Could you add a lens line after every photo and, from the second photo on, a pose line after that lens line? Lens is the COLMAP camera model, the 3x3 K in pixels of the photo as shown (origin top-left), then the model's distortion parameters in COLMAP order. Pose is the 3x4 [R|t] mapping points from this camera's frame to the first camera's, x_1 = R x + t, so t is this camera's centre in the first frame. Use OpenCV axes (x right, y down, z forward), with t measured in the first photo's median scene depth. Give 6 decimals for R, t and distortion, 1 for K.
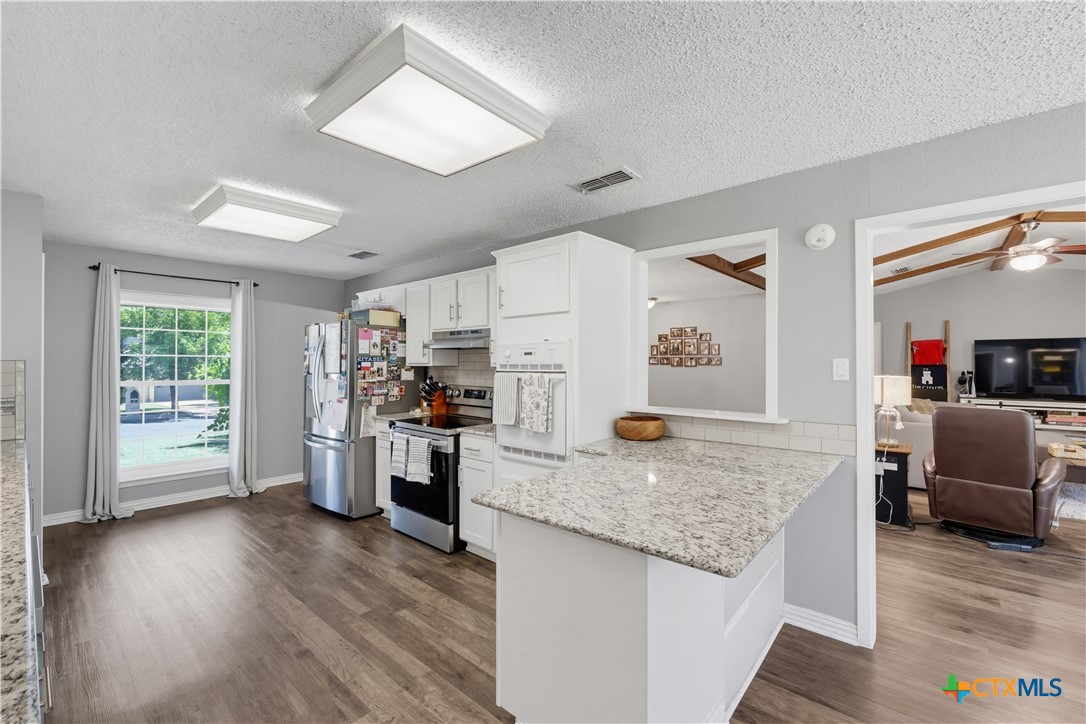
lens RADIAL K [[455.2, 0, 543.0], [0, 455.2, 362.0], [0, 0, 1]] dist [0.001144, -0.000055]
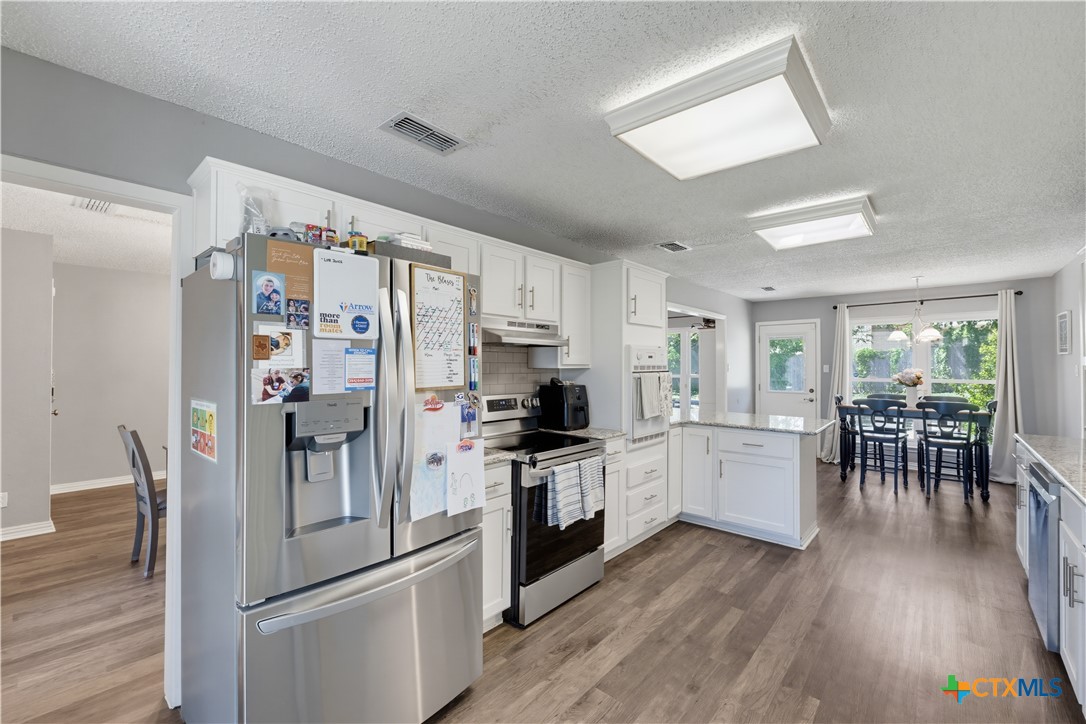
lens RADIAL K [[456.3, 0, 535.8], [0, 456.3, 358.7], [0, 0, 1]] dist [-0.003148, -0.000280]
pose [[0.013086, 0.013413, 0.999824, -1.246793], [-0.006763, 0.999888, -0.013325, 0.004420], [-0.999892, -0.006587, 0.013175, 1.264766]]
